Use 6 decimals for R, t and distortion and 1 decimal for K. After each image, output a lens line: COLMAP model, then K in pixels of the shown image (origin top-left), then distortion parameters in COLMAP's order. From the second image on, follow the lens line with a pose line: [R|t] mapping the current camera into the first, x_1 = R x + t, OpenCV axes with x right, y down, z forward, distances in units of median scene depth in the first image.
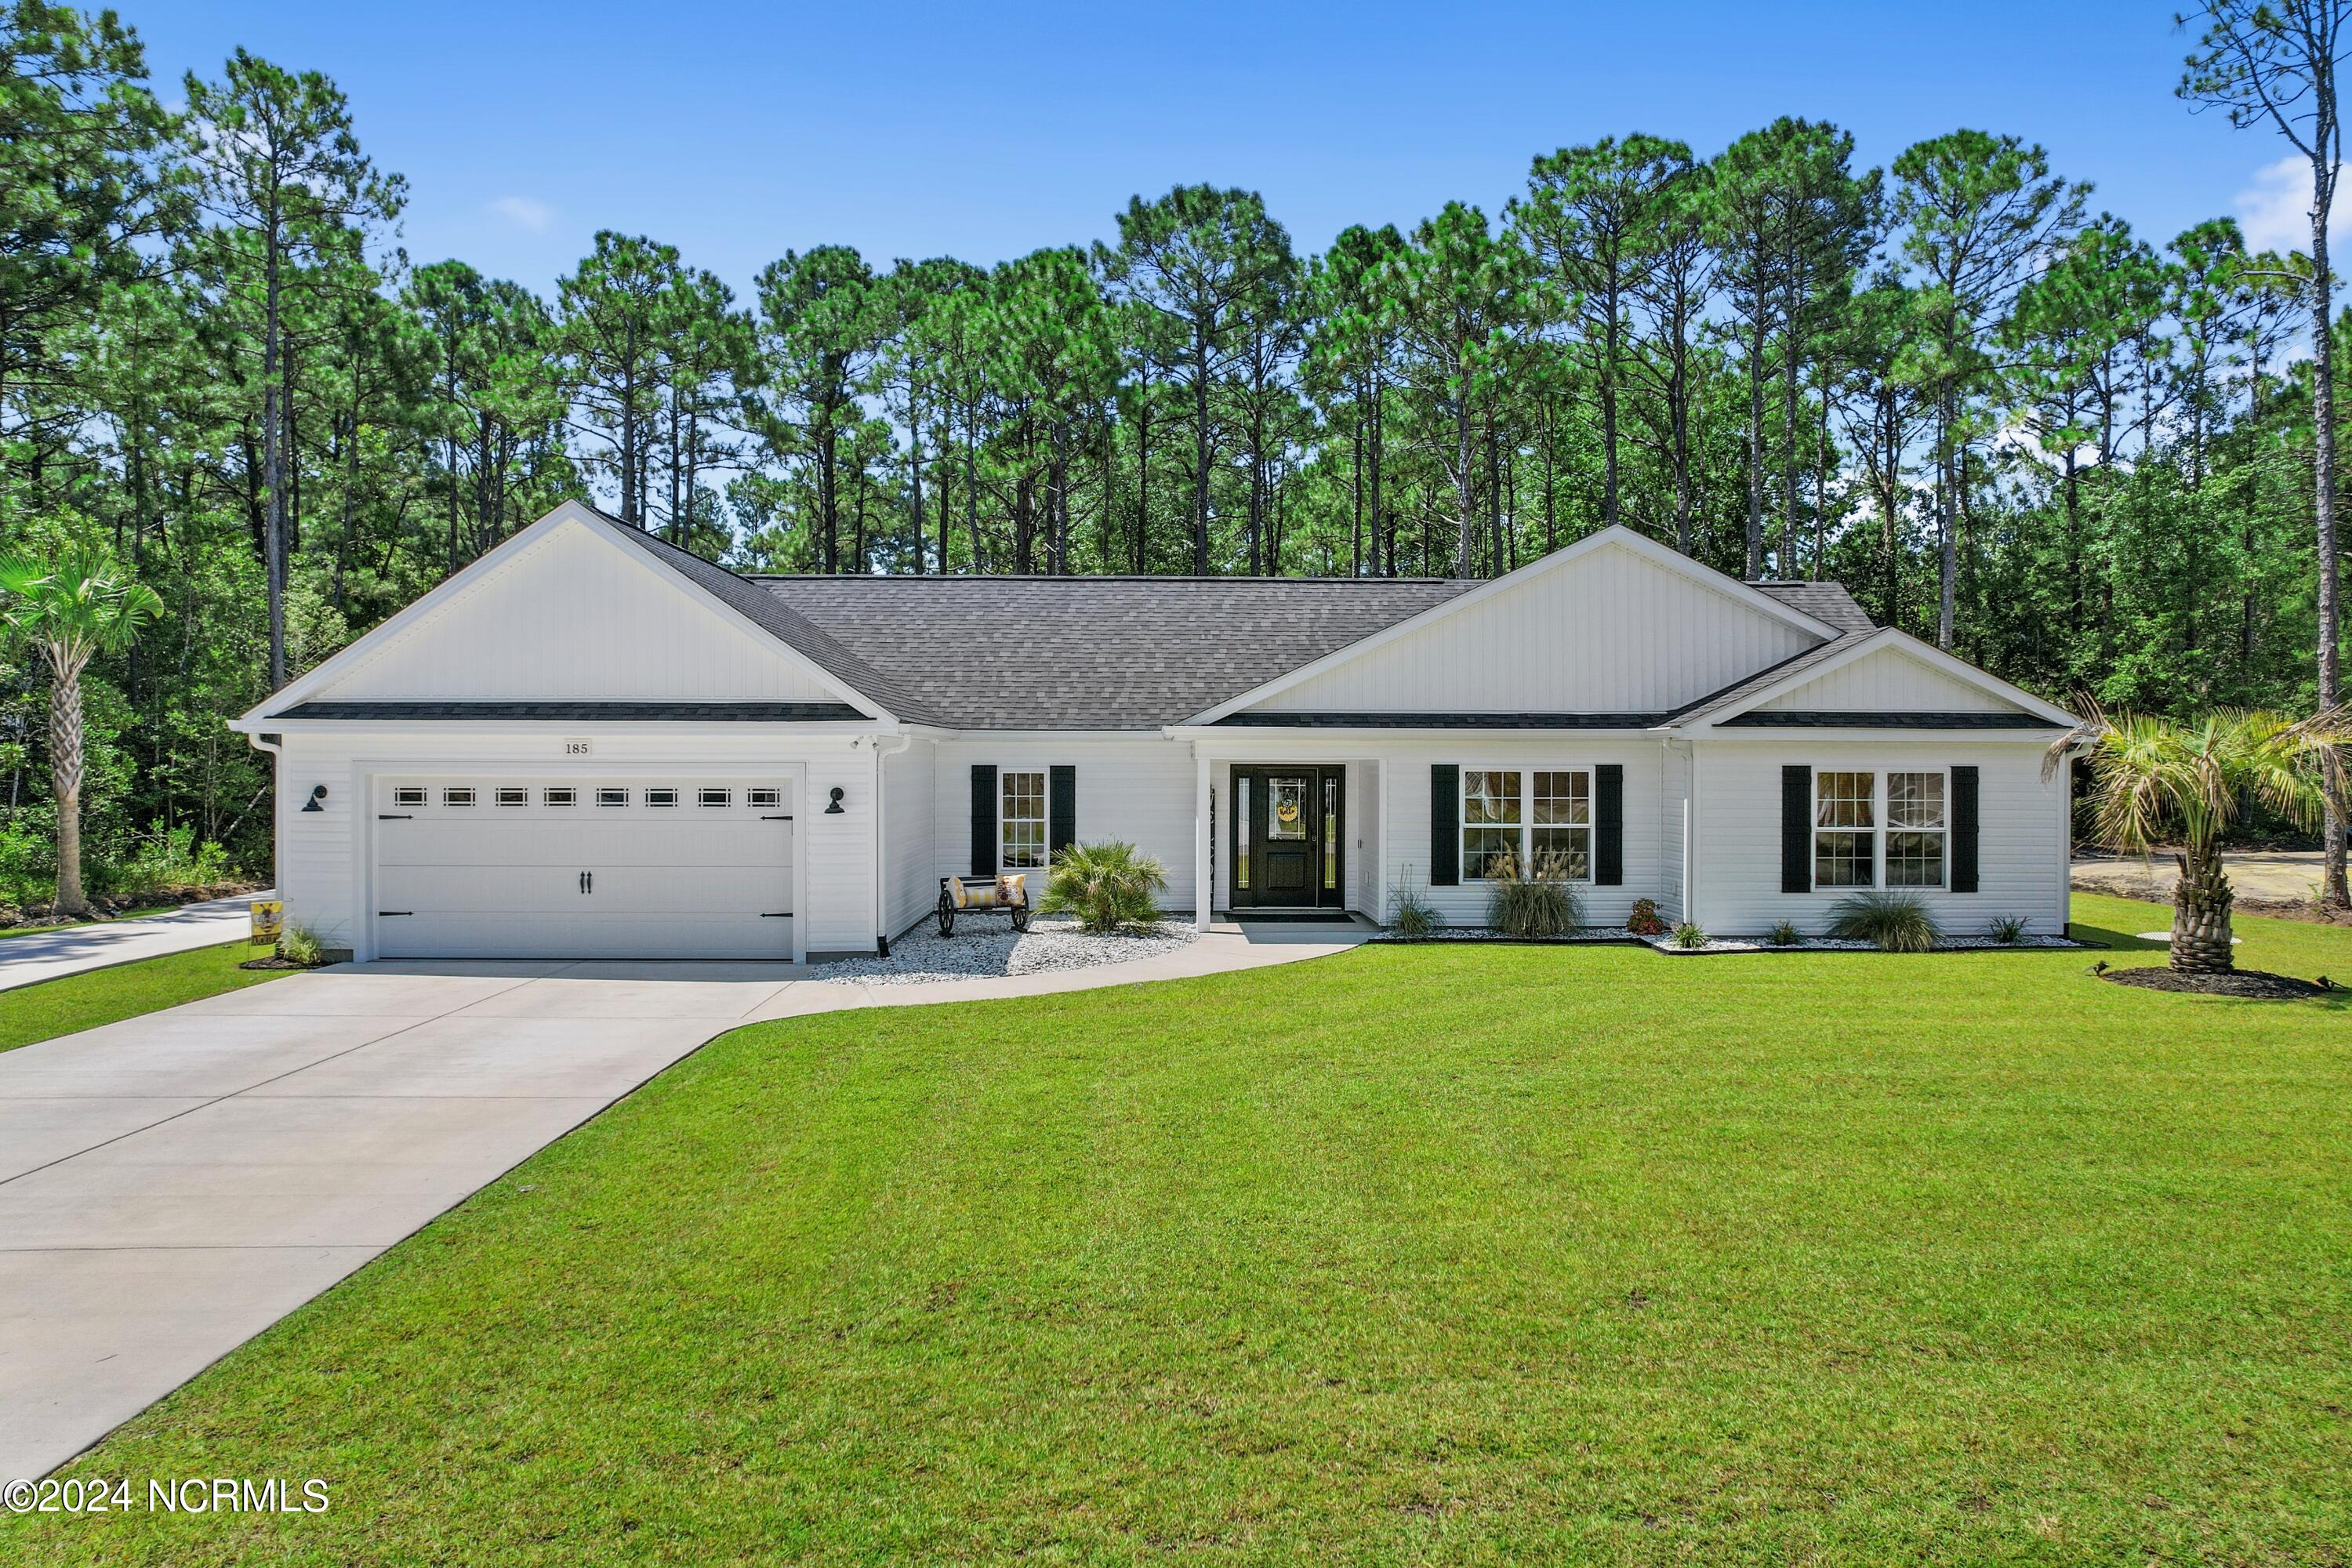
lens RADIAL K [[1539.3, 0, 1186.7], [0, 1539.3, 759.9], [0, 0, 1]] dist [-0.067628, 0.059003]
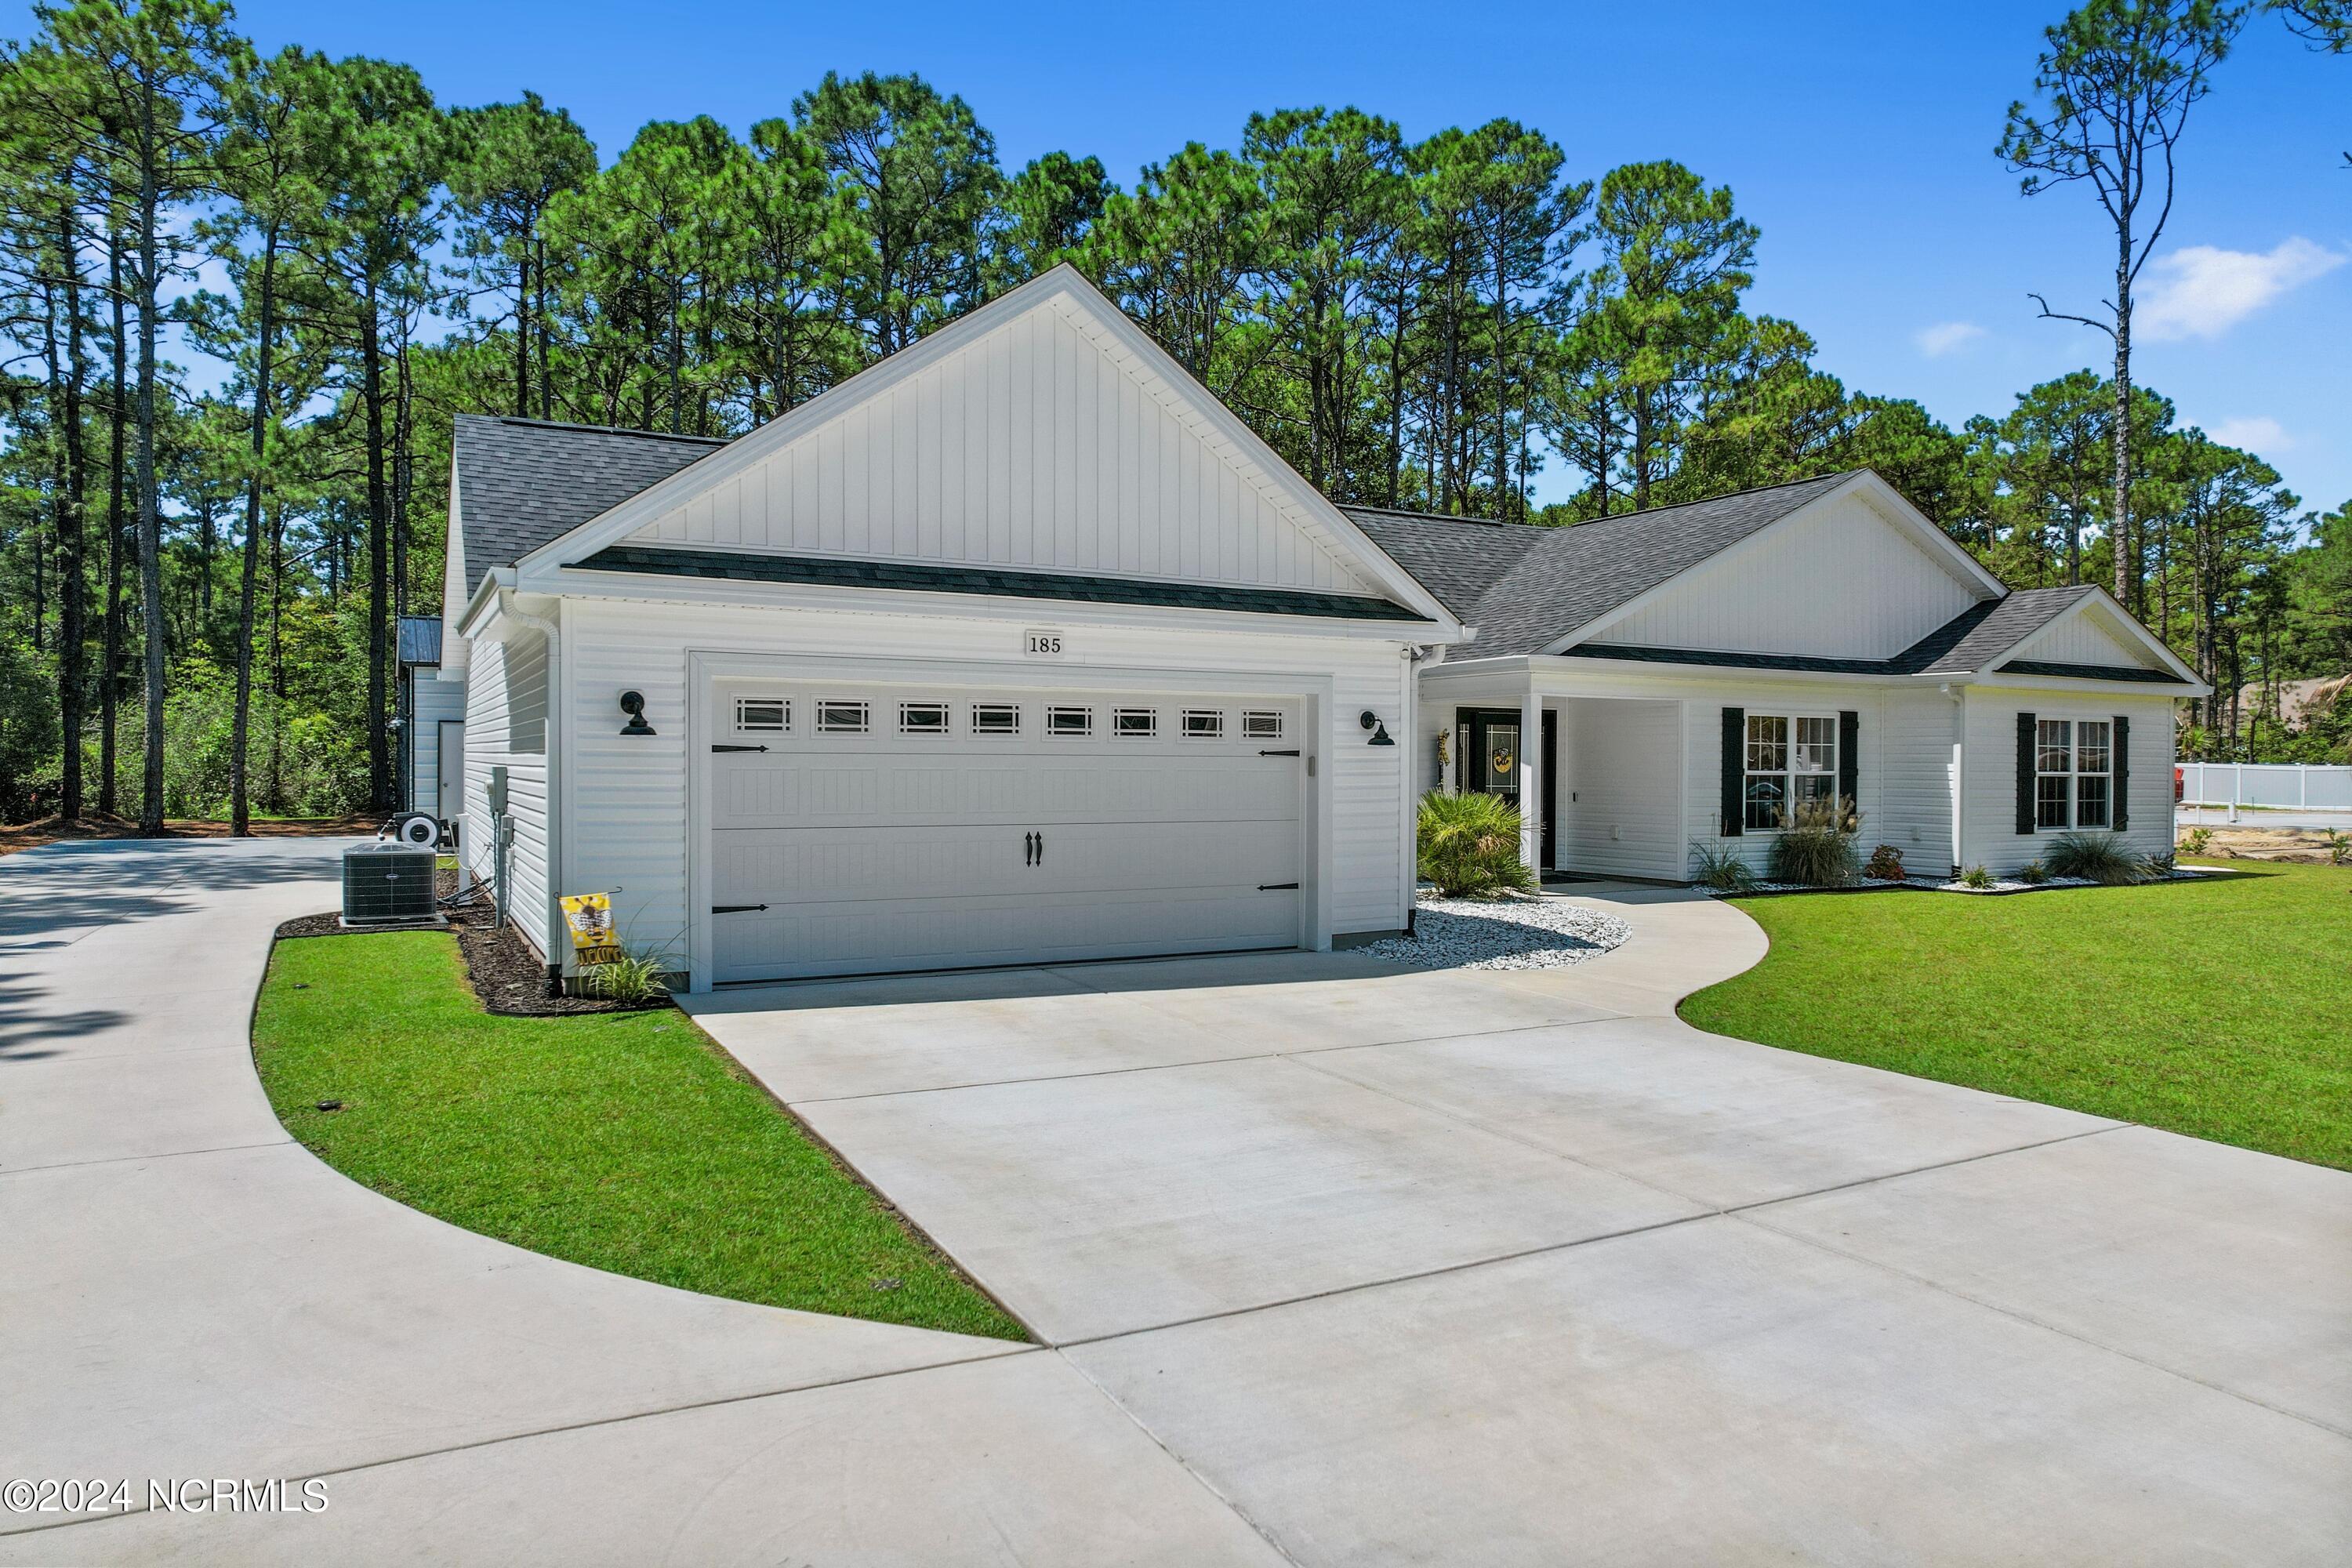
lens RADIAL K [[1539.3, 0, 1230.9], [0, 1539.3, 772.7], [0, 0, 1]] dist [-0.067628, 0.059003]
pose [[0.883213, -0.001421, 0.468970, -0.549639], [-0.003559, 0.999946, 0.009732, 0.035299], [-0.468958, -0.010264, 0.883161, 0.324258]]
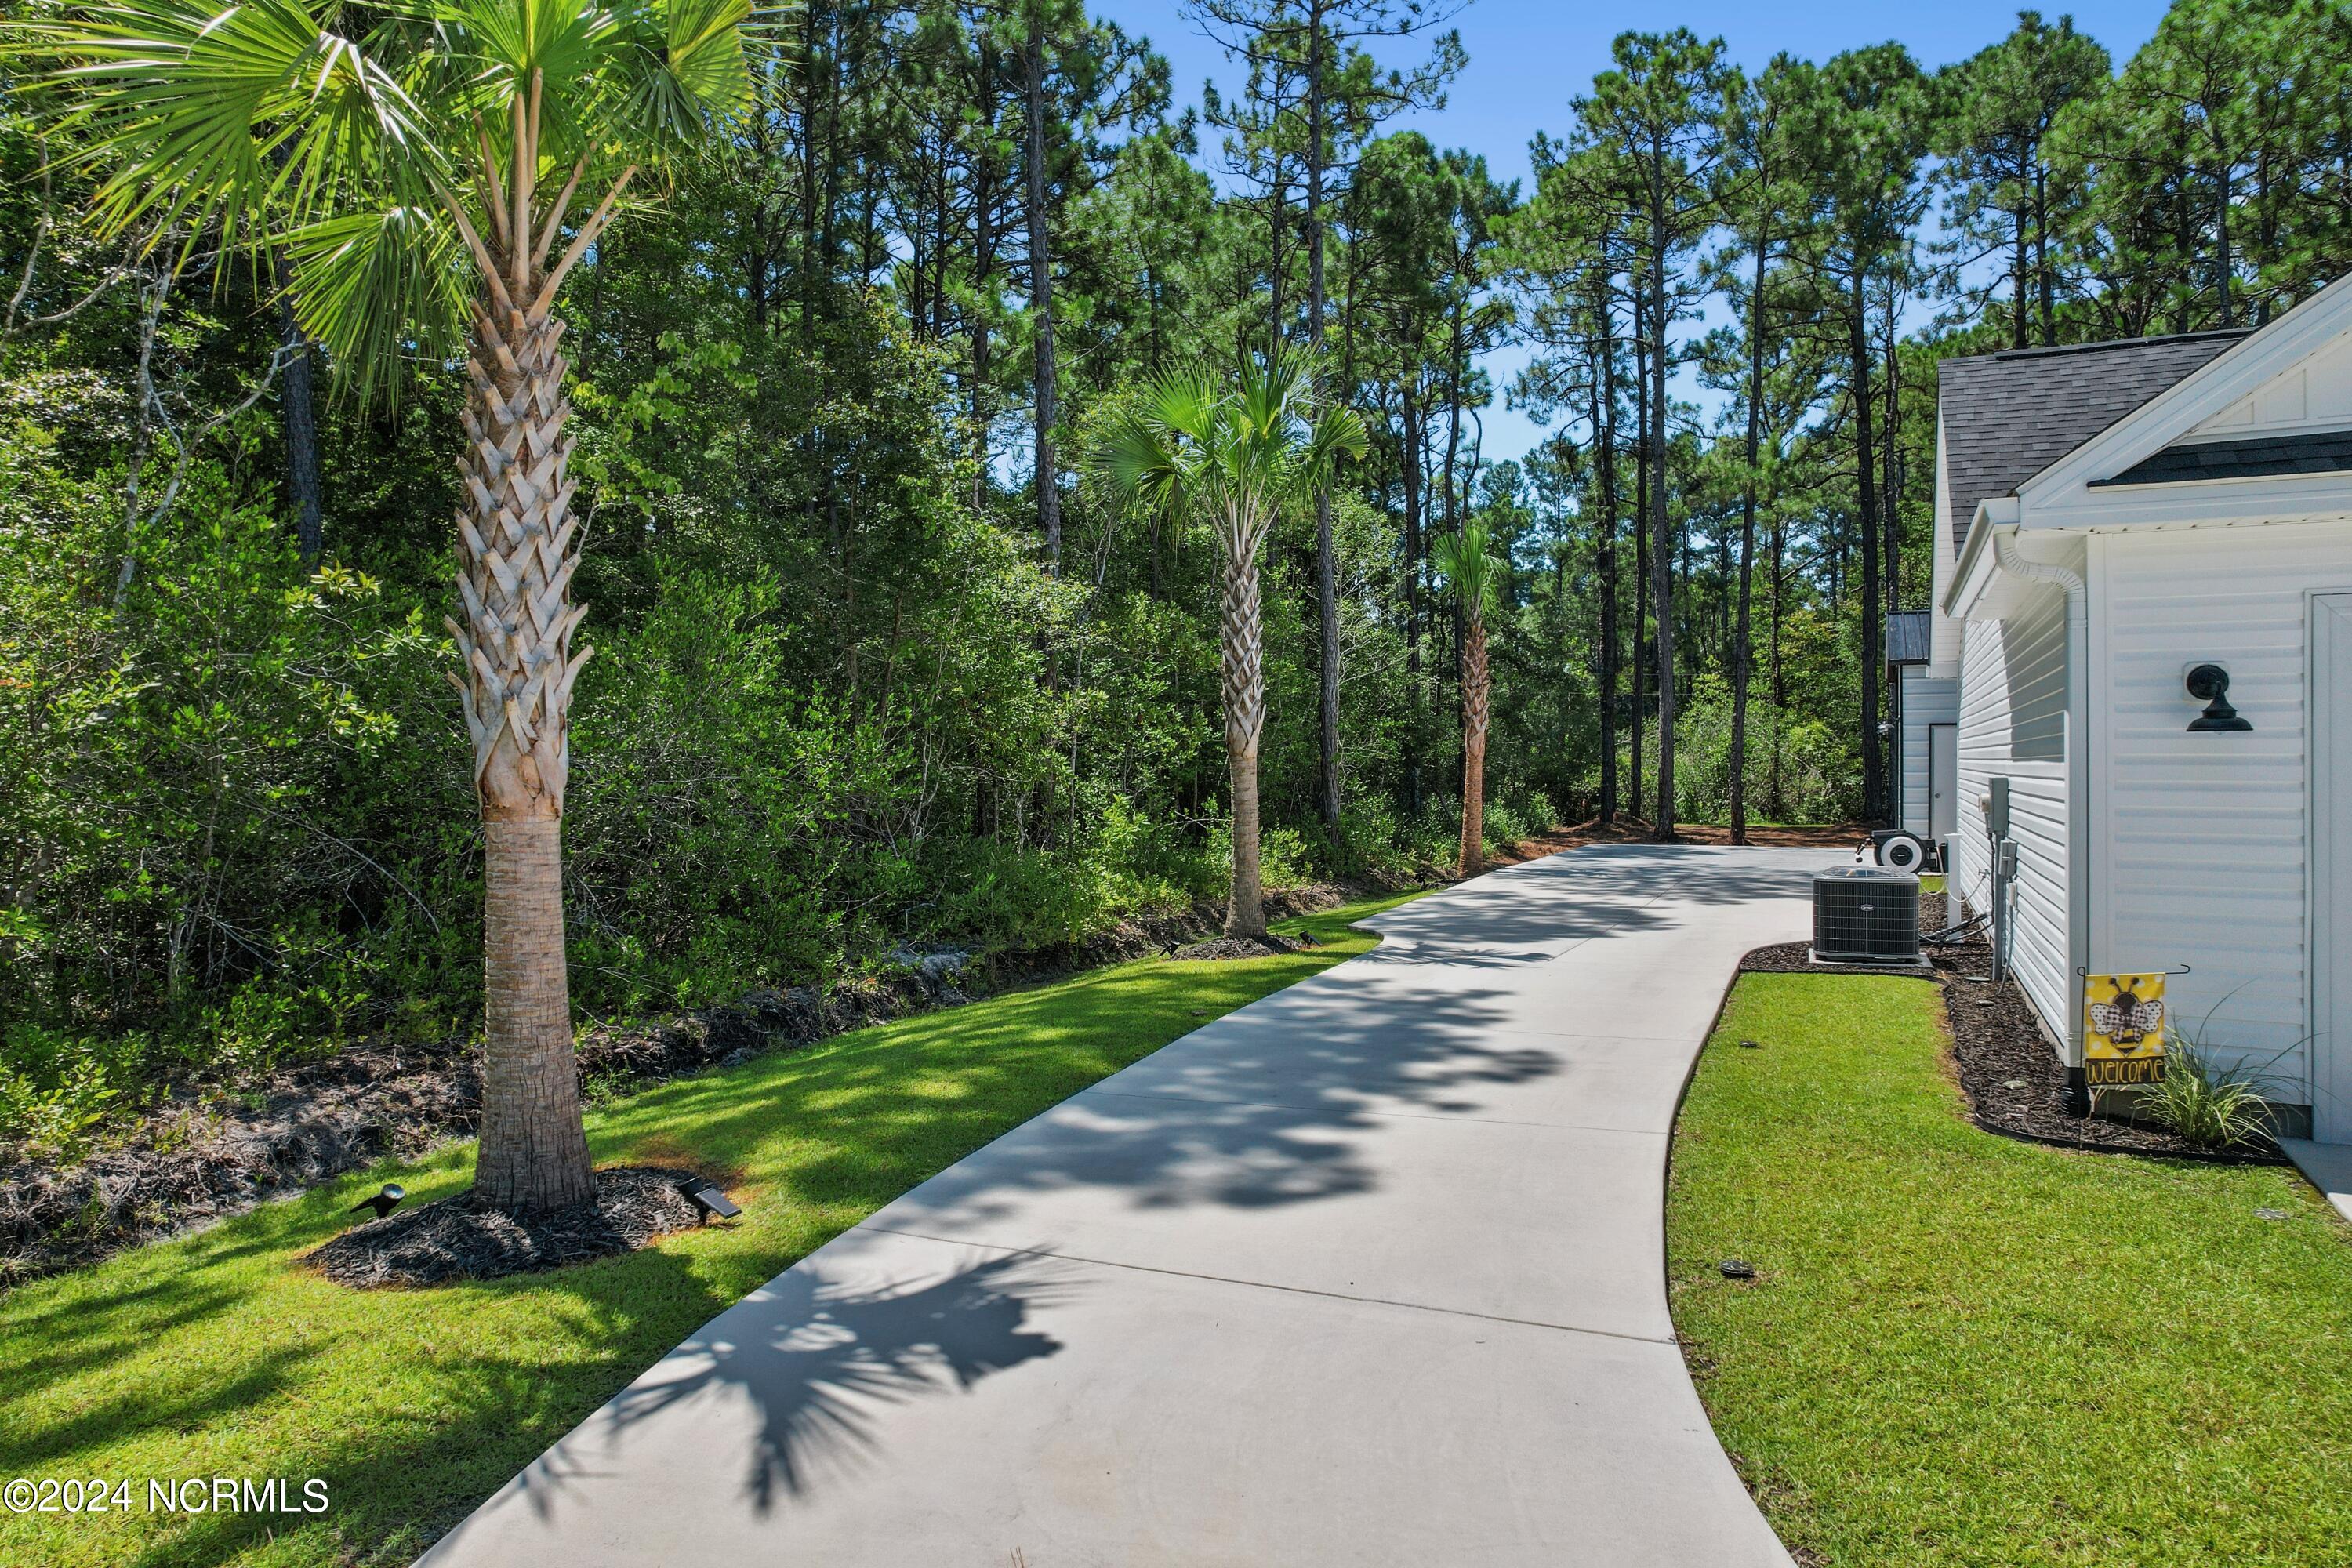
lens RADIAL K [[1539.3, 0, 1149.6], [0, 1539.3, 777.8], [0, 0, 1]] dist [-0.067628, 0.059003]
pose [[0.890811, -0.002378, -0.454367, -0.543586], [0.006484, 0.999951, 0.007478, 0.034582], [0.454327, -0.009607, 0.890783, 0.460831]]
